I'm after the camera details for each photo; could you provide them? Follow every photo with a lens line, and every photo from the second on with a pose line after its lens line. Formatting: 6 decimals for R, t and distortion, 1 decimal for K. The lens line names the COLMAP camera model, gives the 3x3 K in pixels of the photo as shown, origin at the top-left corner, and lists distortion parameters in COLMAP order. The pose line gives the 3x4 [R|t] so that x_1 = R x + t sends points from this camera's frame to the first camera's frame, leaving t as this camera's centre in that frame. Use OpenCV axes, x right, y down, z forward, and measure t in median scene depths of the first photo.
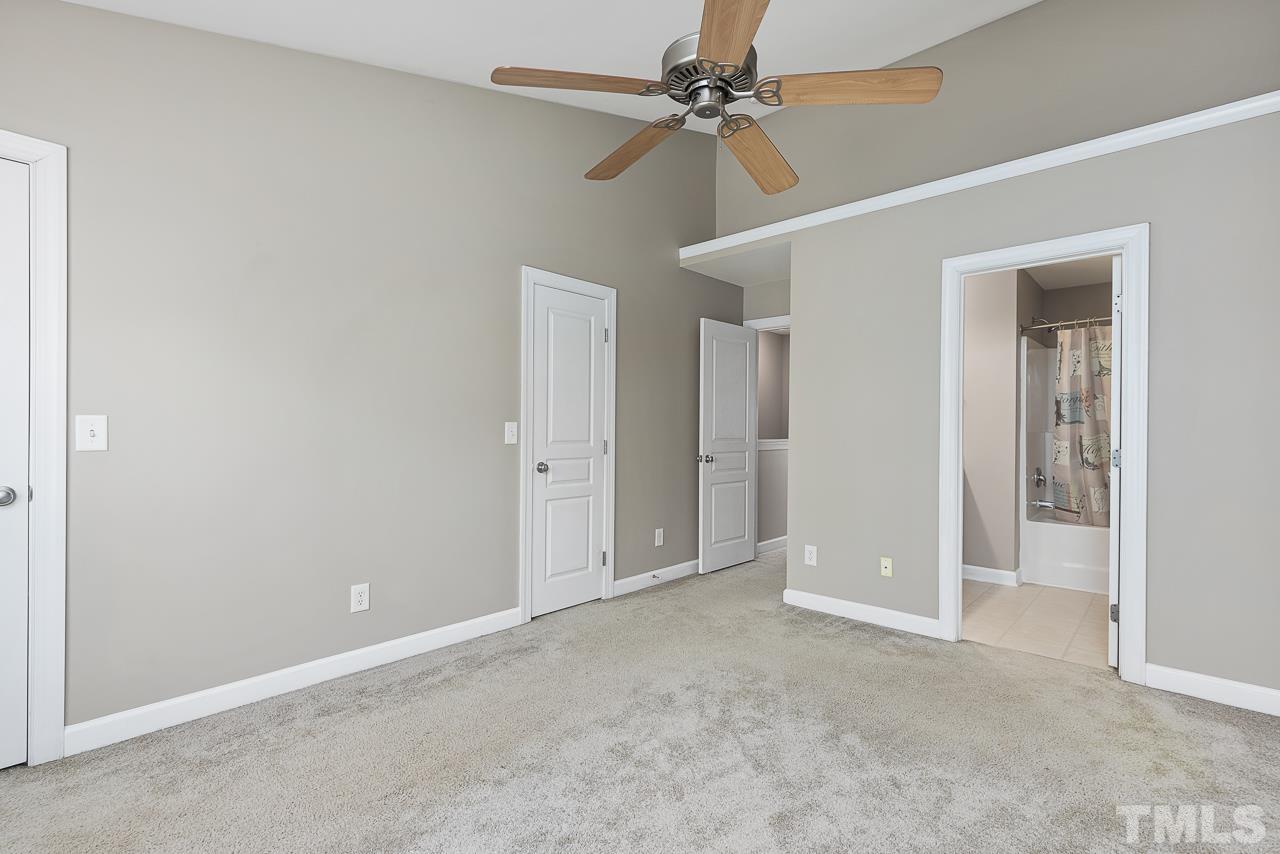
lens RADIAL K [[586.9, 0, 648.4], [0, 586.9, 427.0], [0, 0, 1]] dist [0.010154, -0.000623]
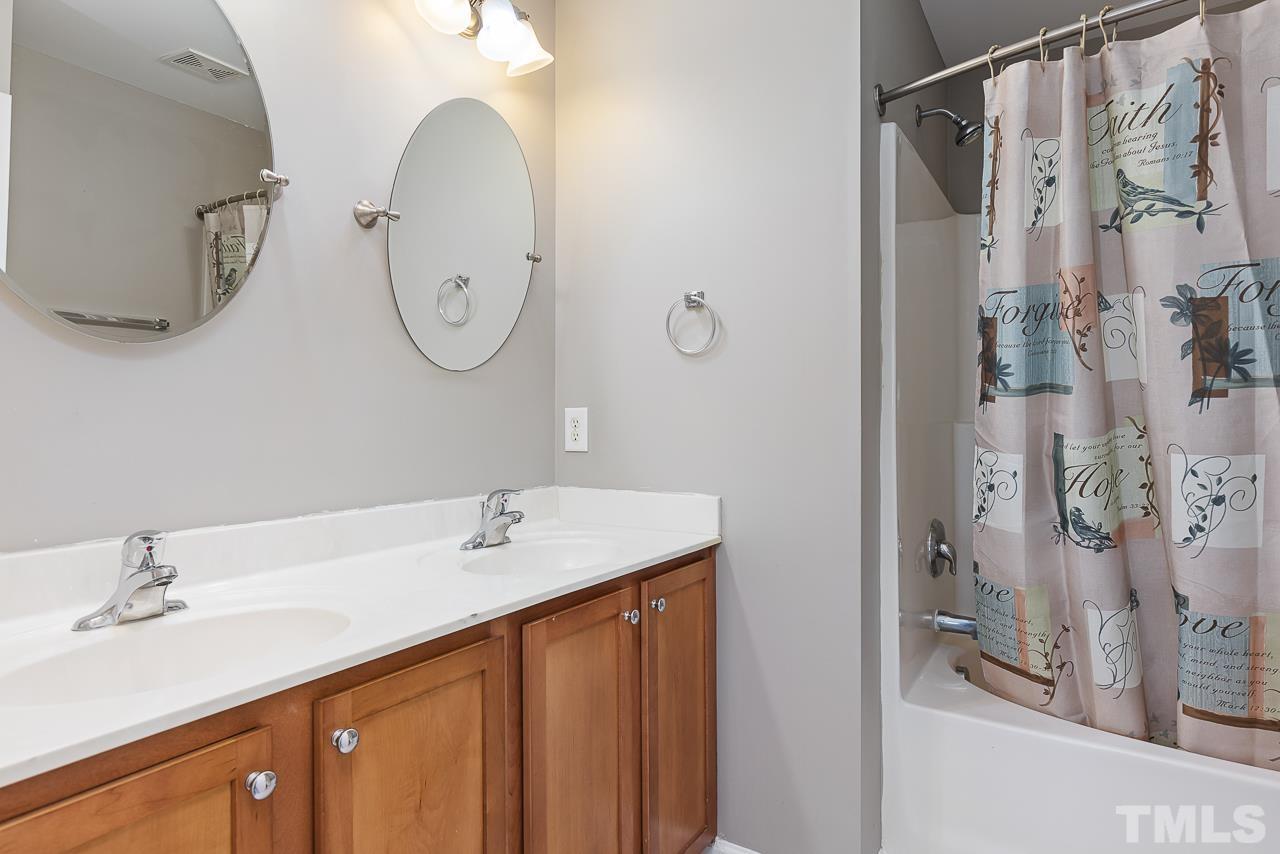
lens RADIAL K [[692.2, 0, 633.9], [0, 692.2, 426.2], [0, 0, 1]] dist [0.000380, 0.000279]
pose [[0.989182, -0.012749, 0.146137, 0.470706], [0.011373, 0.999883, 0.010248, 0.004620], [-0.146251, -0.008475, 0.989211, 0.686280]]
